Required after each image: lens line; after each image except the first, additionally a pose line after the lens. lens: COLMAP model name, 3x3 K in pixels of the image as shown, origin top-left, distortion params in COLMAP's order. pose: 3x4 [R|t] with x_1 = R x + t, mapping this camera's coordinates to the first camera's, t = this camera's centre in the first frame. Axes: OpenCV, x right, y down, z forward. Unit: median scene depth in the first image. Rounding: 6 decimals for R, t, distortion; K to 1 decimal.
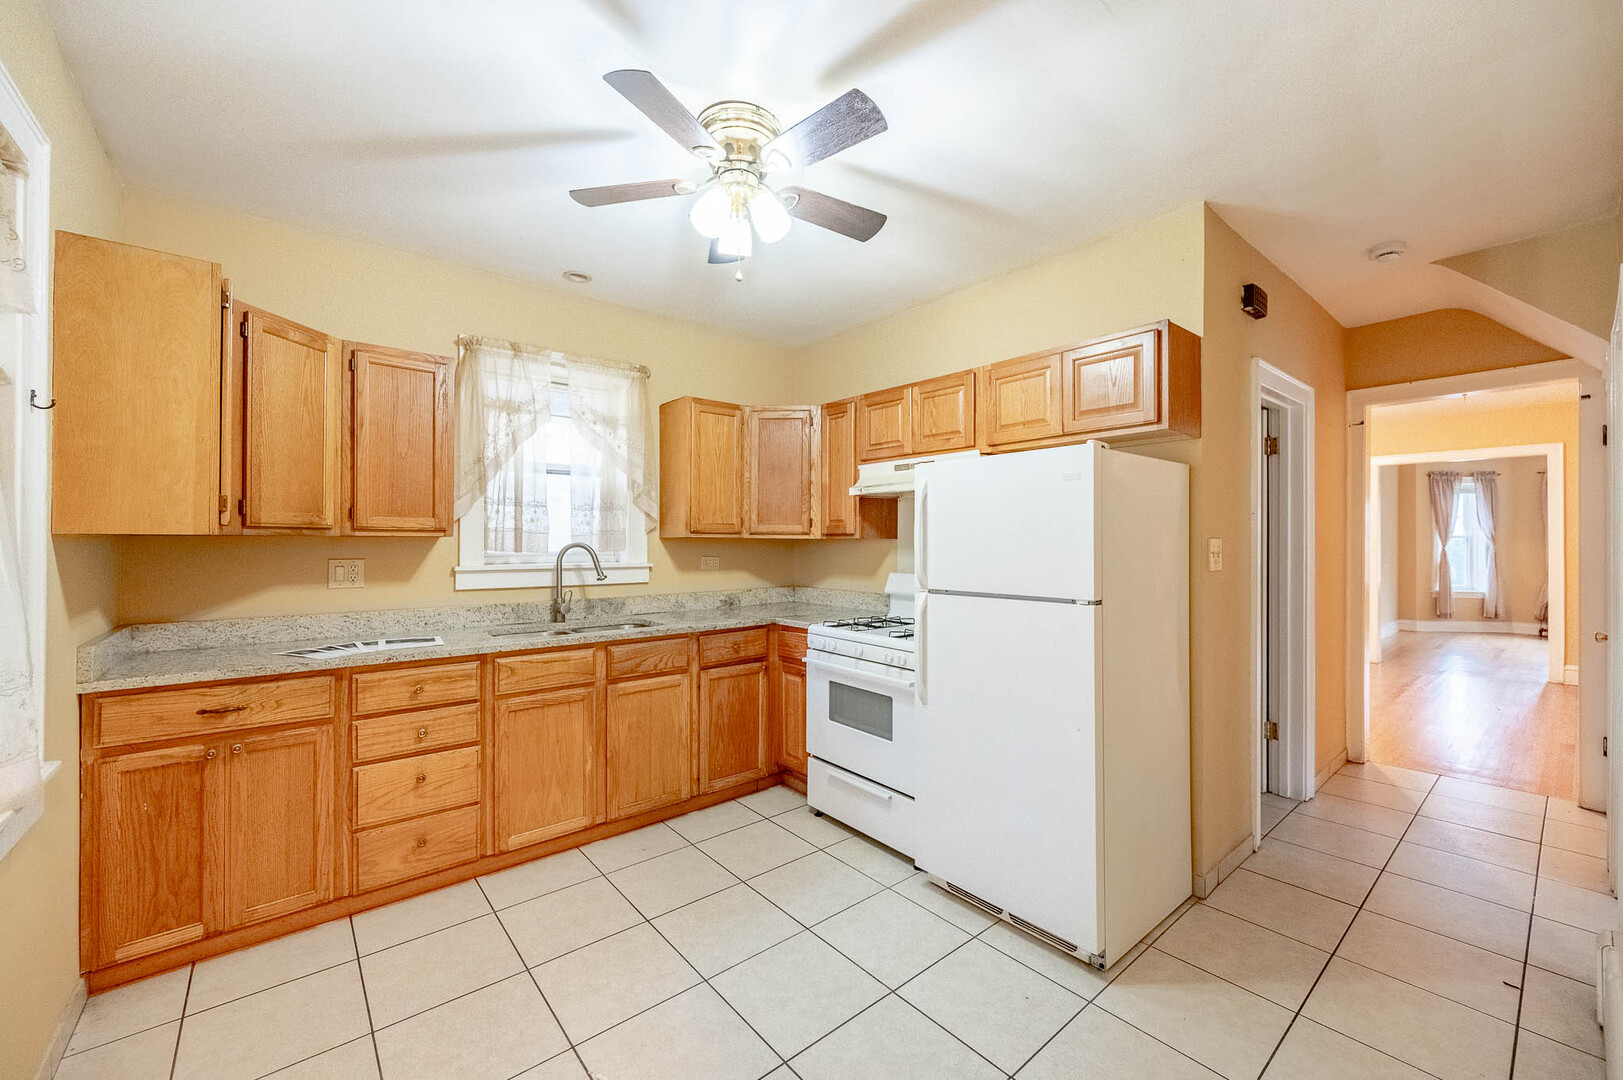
lens RADIAL K [[645.3, 0, 813.0], [0, 645.3, 540.2], [0, 0, 1]] dist [0.002311, -0.000031]
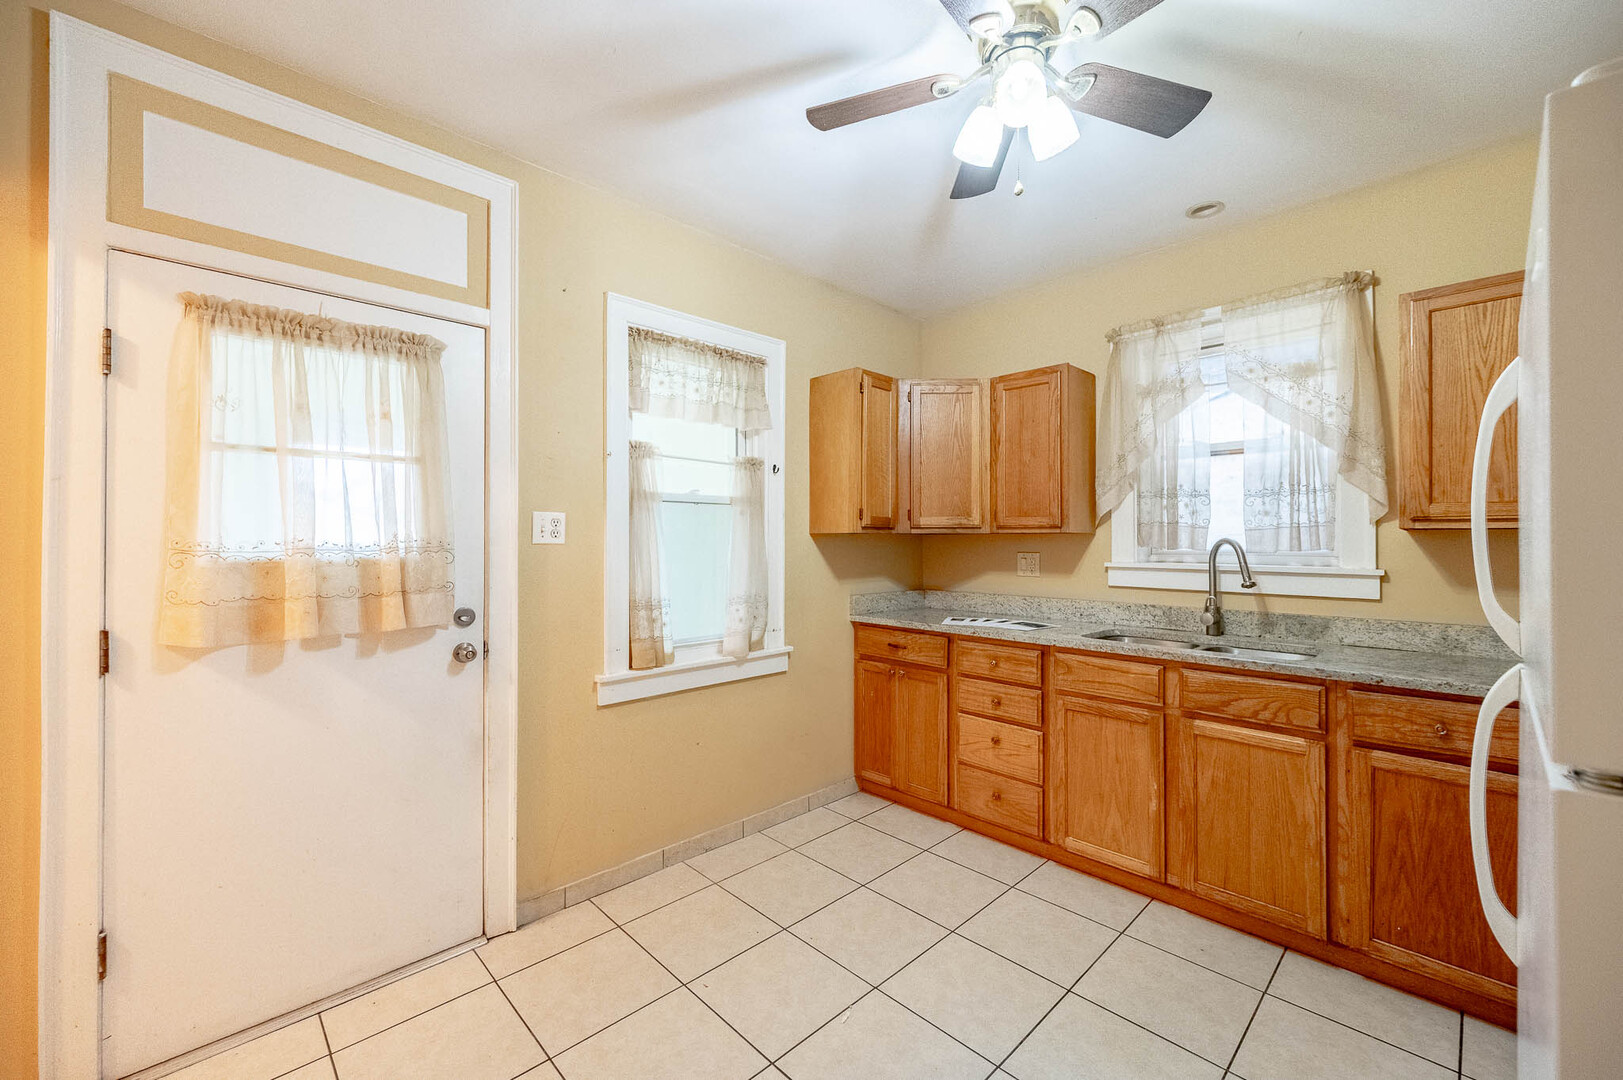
lens RADIAL K [[645.3, 0, 813.4], [0, 645.3, 537.9], [0, 0, 1]] dist [0.002311, -0.000031]
pose [[0.077815, -0.005147, -0.996954, 0.469466], [0.001108, 0.999987, -0.005077, 0.008094], [0.996967, -0.000709, 0.077820, 0.518909]]
